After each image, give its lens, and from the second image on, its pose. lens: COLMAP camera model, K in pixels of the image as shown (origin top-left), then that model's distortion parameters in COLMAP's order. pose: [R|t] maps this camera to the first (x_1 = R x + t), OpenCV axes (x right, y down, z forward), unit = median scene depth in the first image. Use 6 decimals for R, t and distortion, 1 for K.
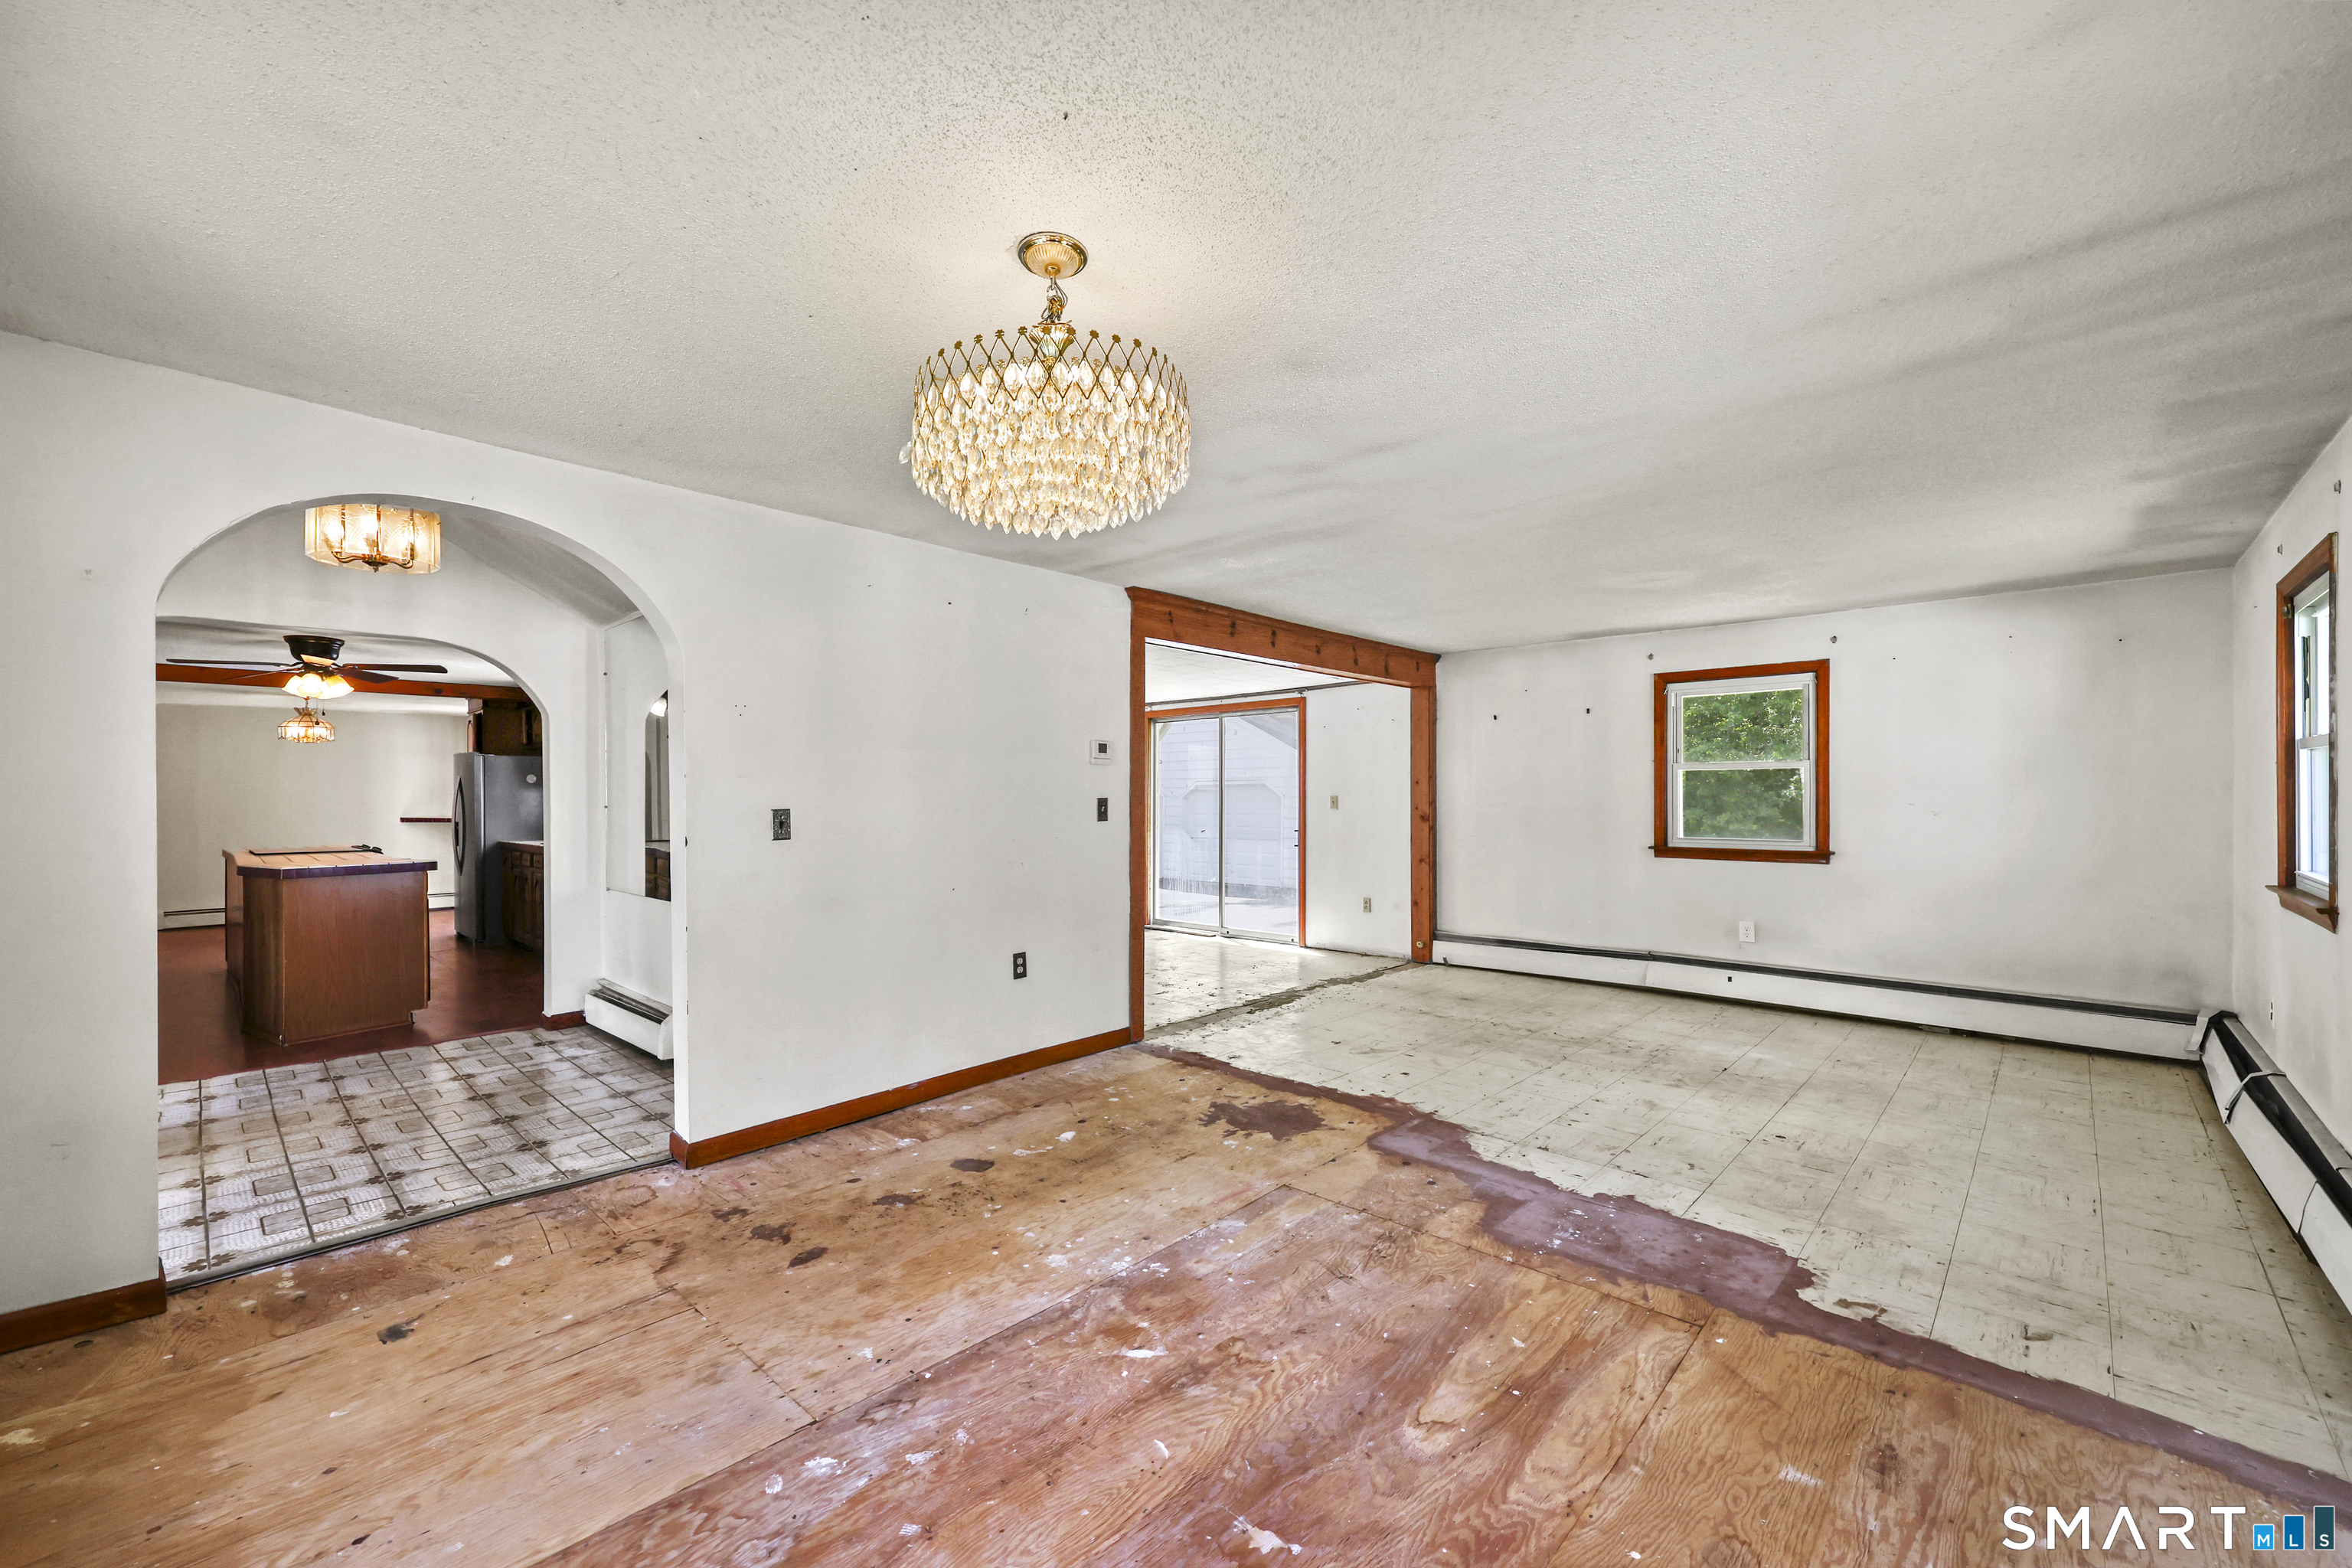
lens RADIAL K [[953.3, 0, 1166.2], [0, 953.3, 794.7], [0, 0, 1]] dist [-0.001621, -0.000457]
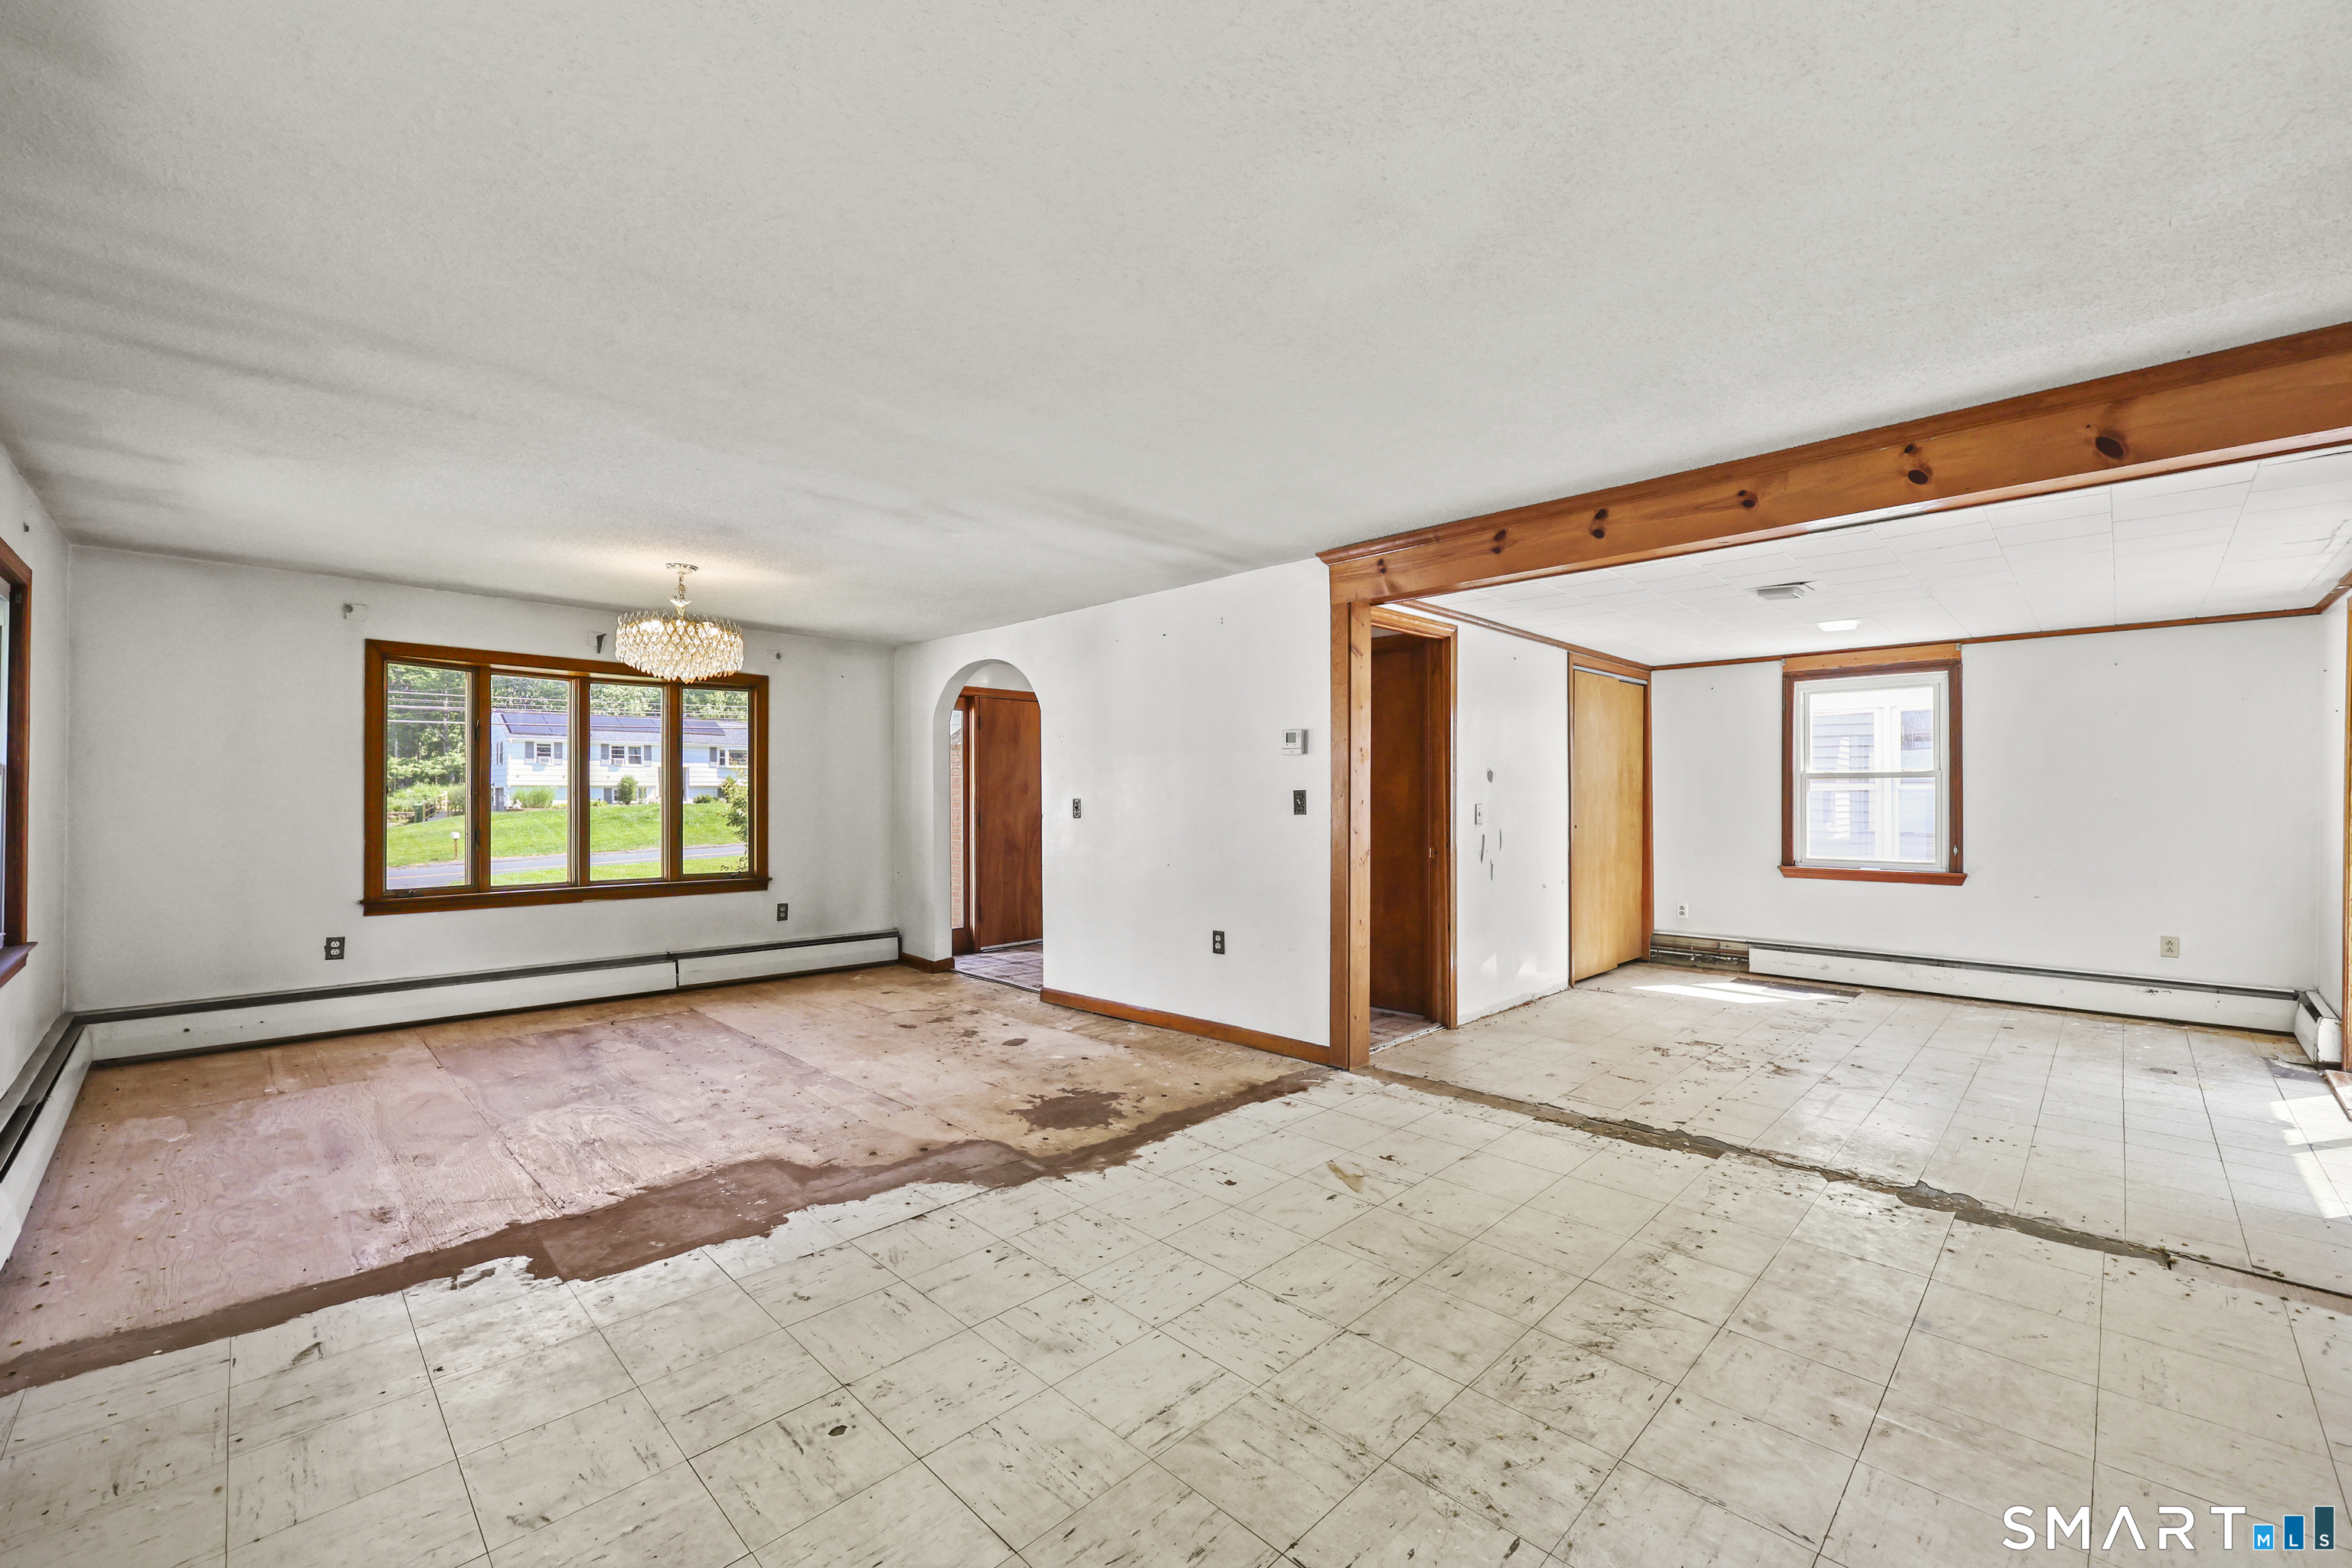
lens RADIAL K [[953.3, 0, 1167.2], [0, 953.3, 790.1], [0, 0, 1]] dist [-0.001621, -0.000457]
pose [[-0.035881, -0.003333, -0.999351, 1.160262], [0.006077, 0.999975, -0.003553, 0.008724], [0.999338, -0.006201, -0.035860, 1.197020]]
